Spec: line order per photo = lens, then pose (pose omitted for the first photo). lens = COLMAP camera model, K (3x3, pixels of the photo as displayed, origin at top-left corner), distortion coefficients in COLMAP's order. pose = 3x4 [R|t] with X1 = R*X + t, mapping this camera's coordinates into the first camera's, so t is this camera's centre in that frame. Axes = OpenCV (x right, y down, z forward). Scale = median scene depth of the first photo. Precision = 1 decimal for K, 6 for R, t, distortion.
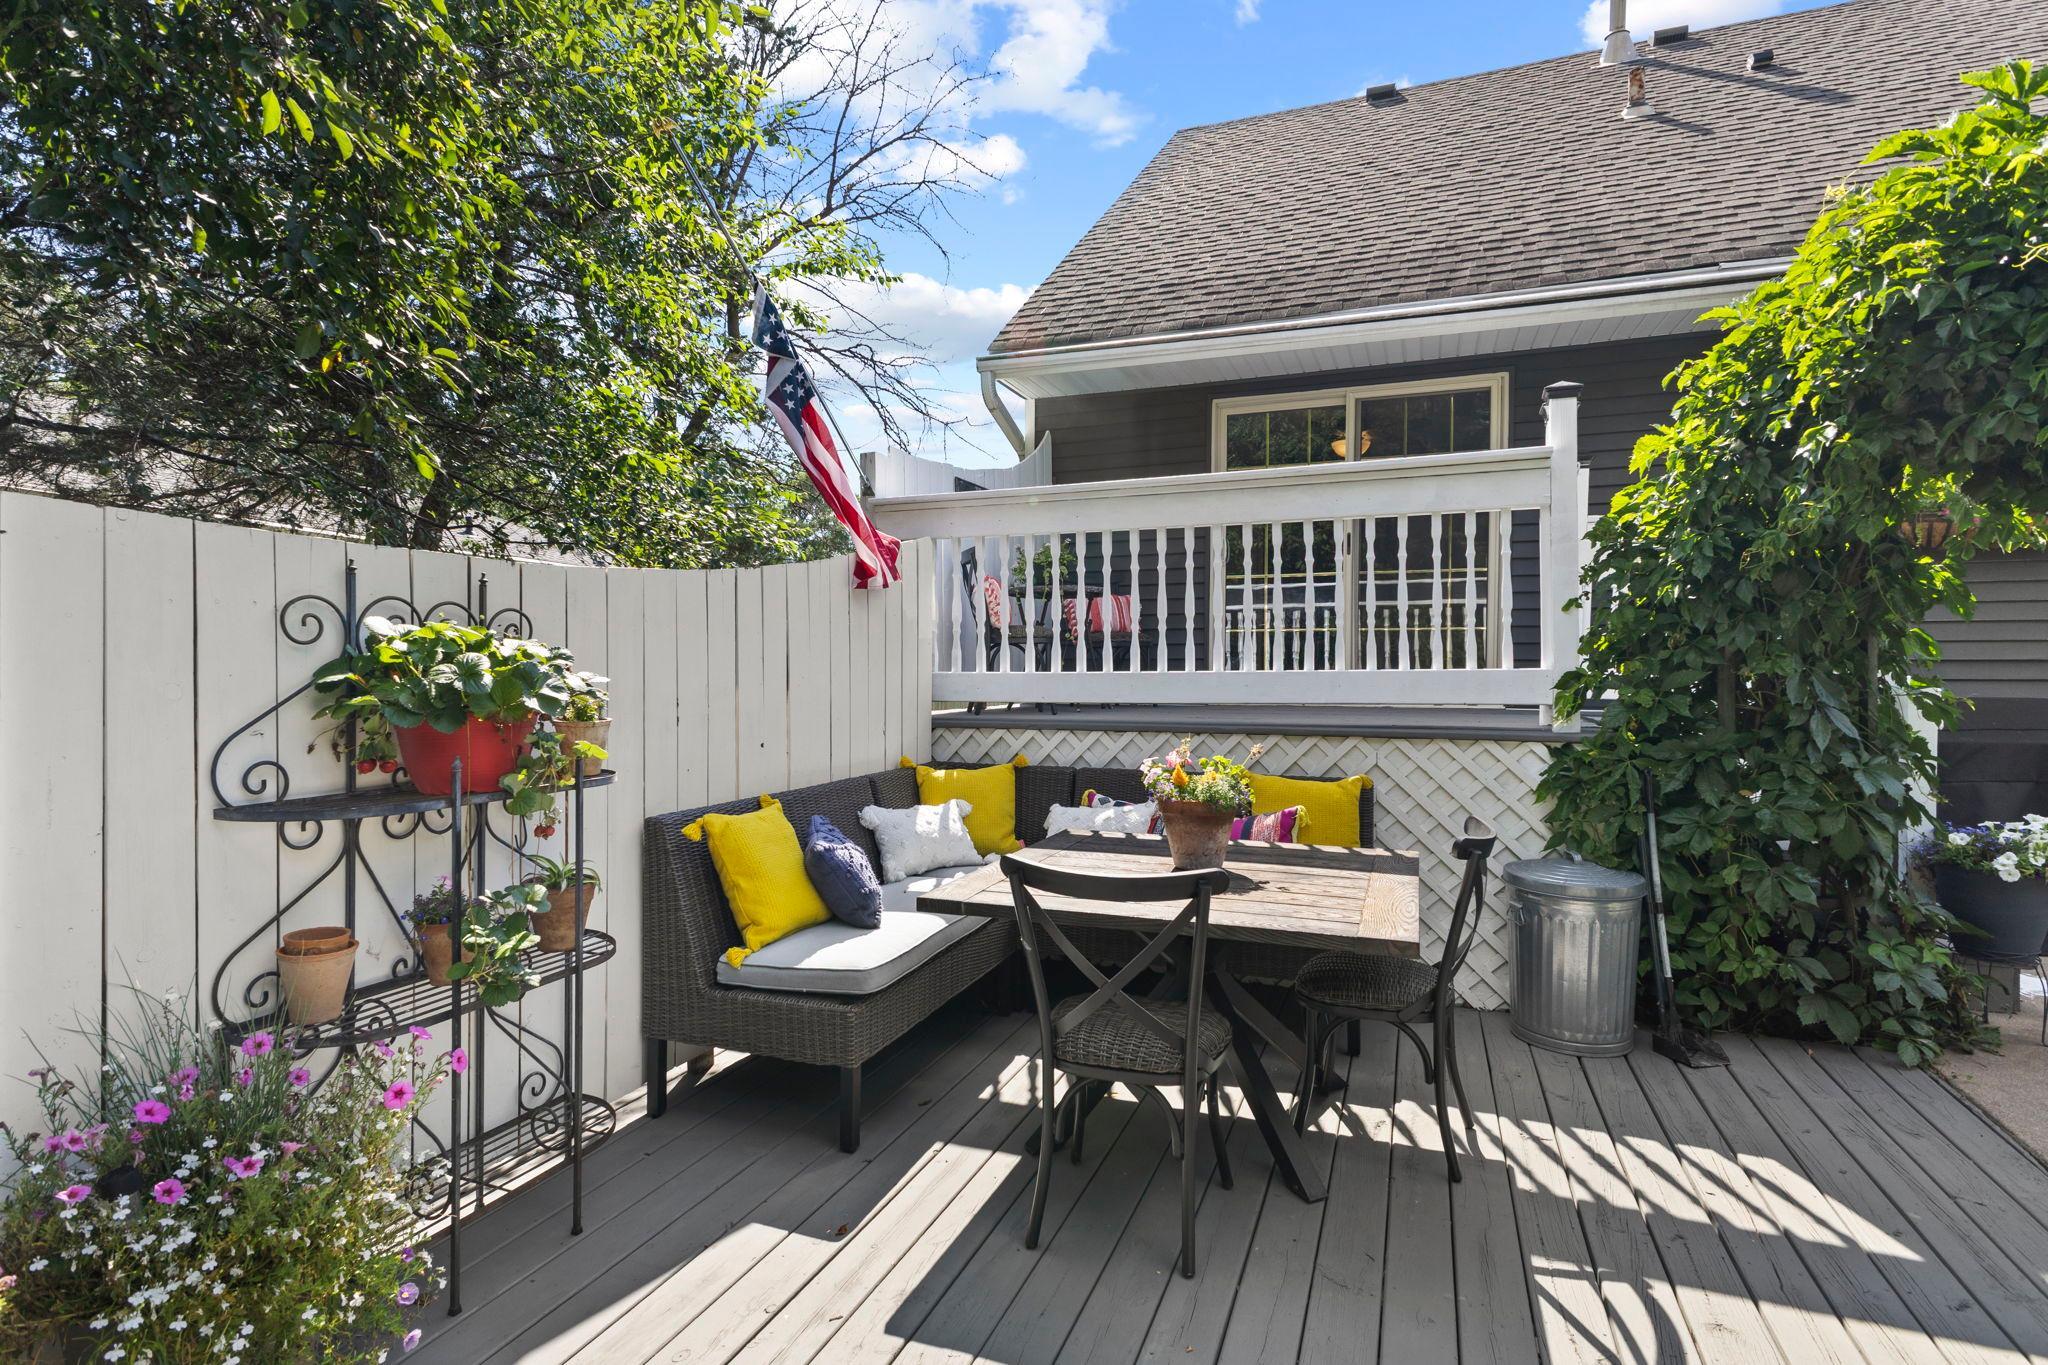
lens RADIAL K [[1034.8, 0, 1031.4], [0, 1034.8, 688.4], [0, 0, 1]] dist [0.016325, -0.000211]
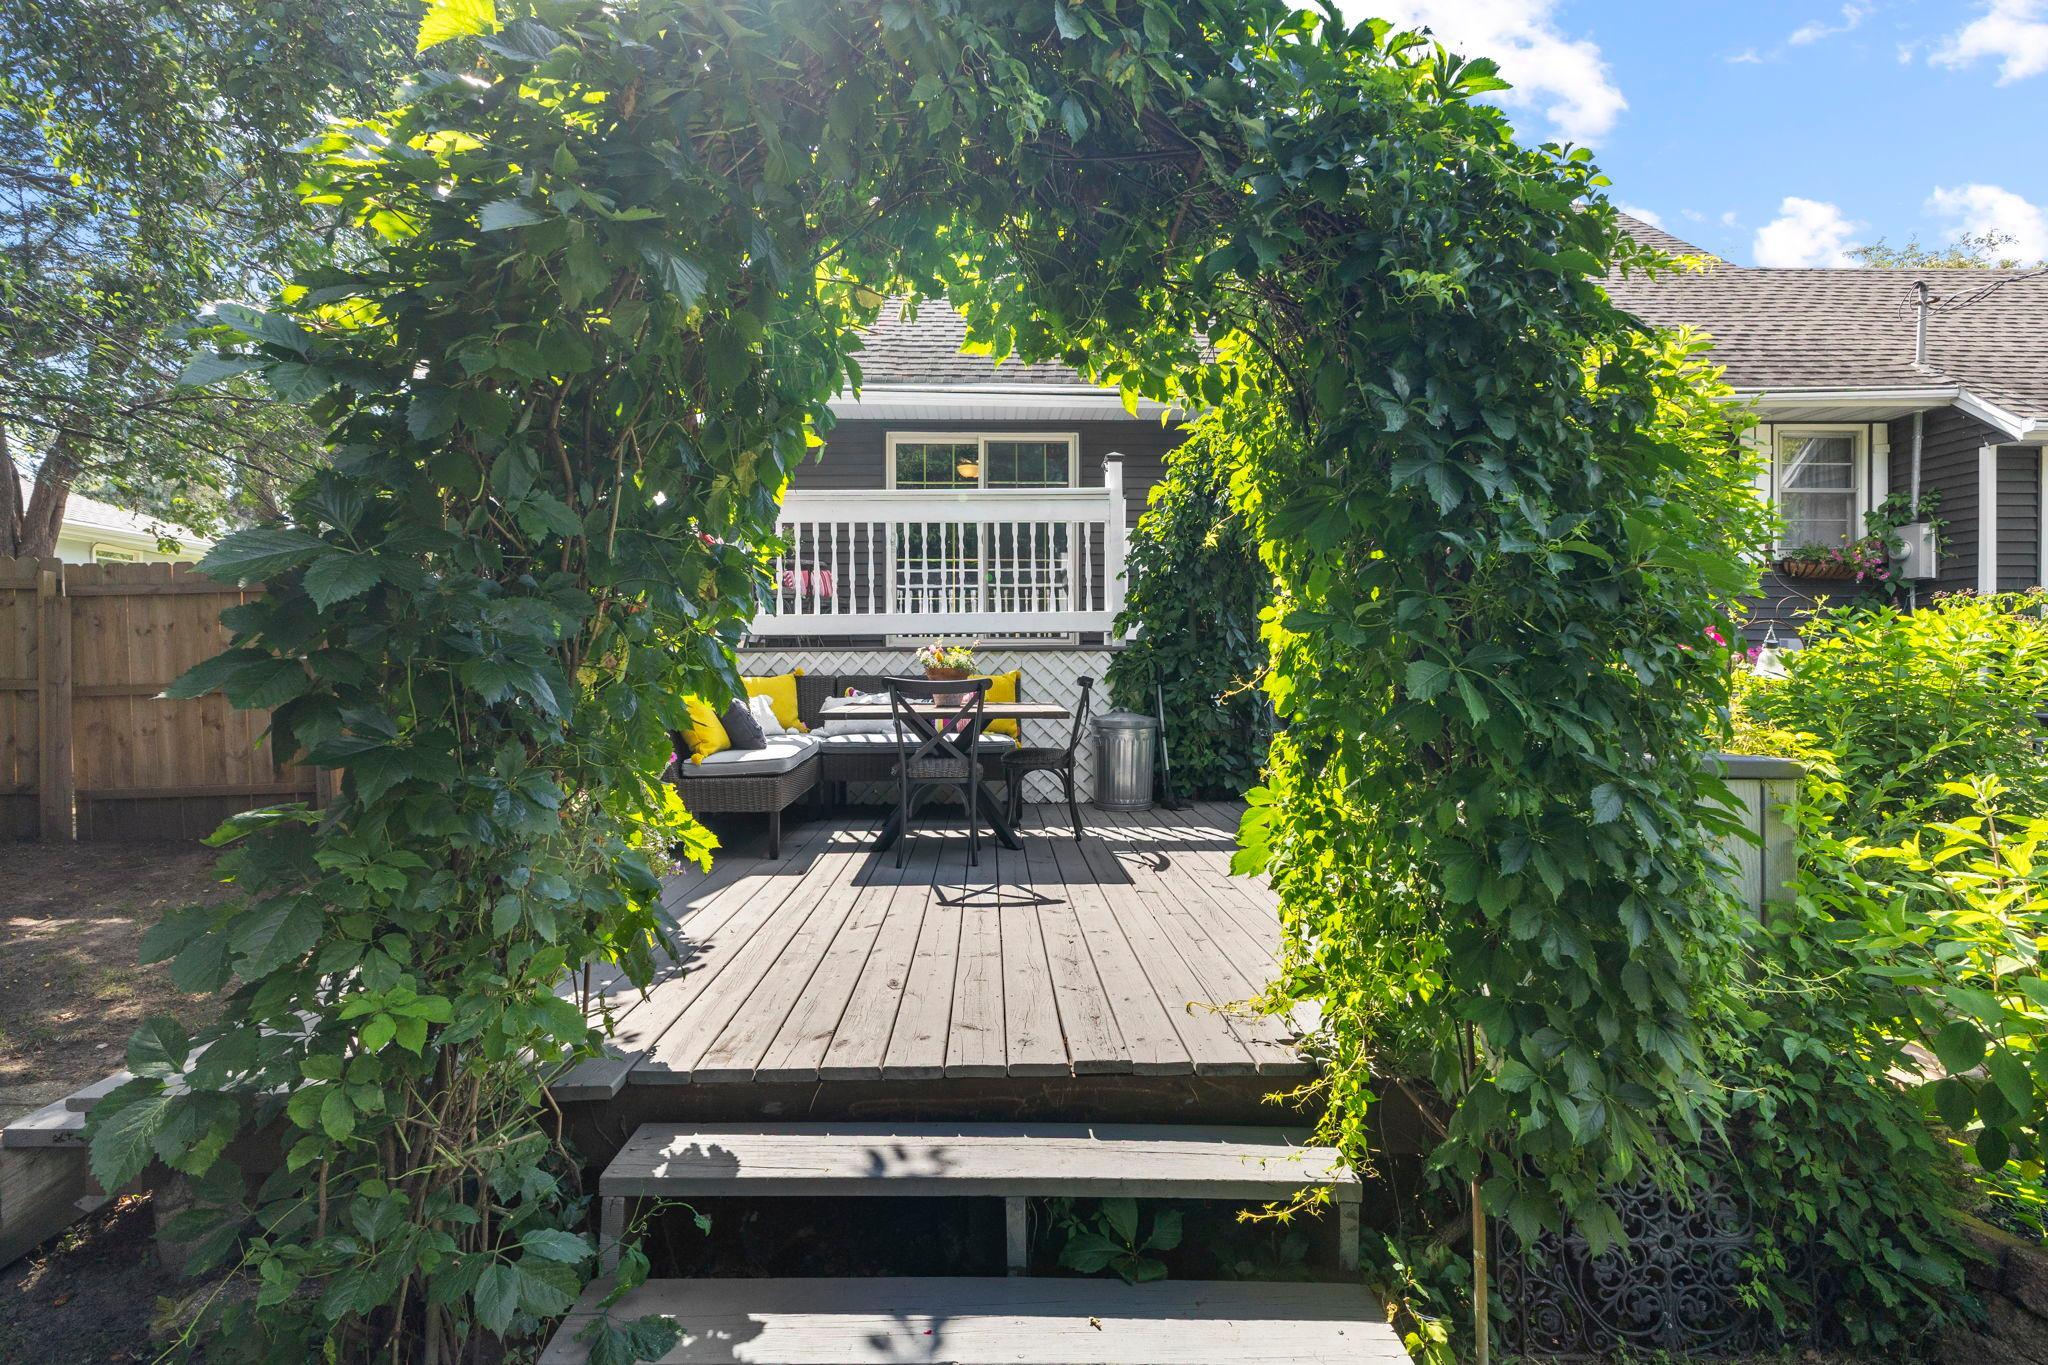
lens RADIAL K [[1034.8, 0, 1031.4], [0, 1034.8, 688.4], [0, 0, 1]] dist [0.016325, -0.000211]
pose [[0.917764, -0.013455, 0.396898, -0.343729], [0.012798, 0.999909, 0.004306, 0.106379], [-0.396920, 0.001128, 0.917853, -0.597657]]
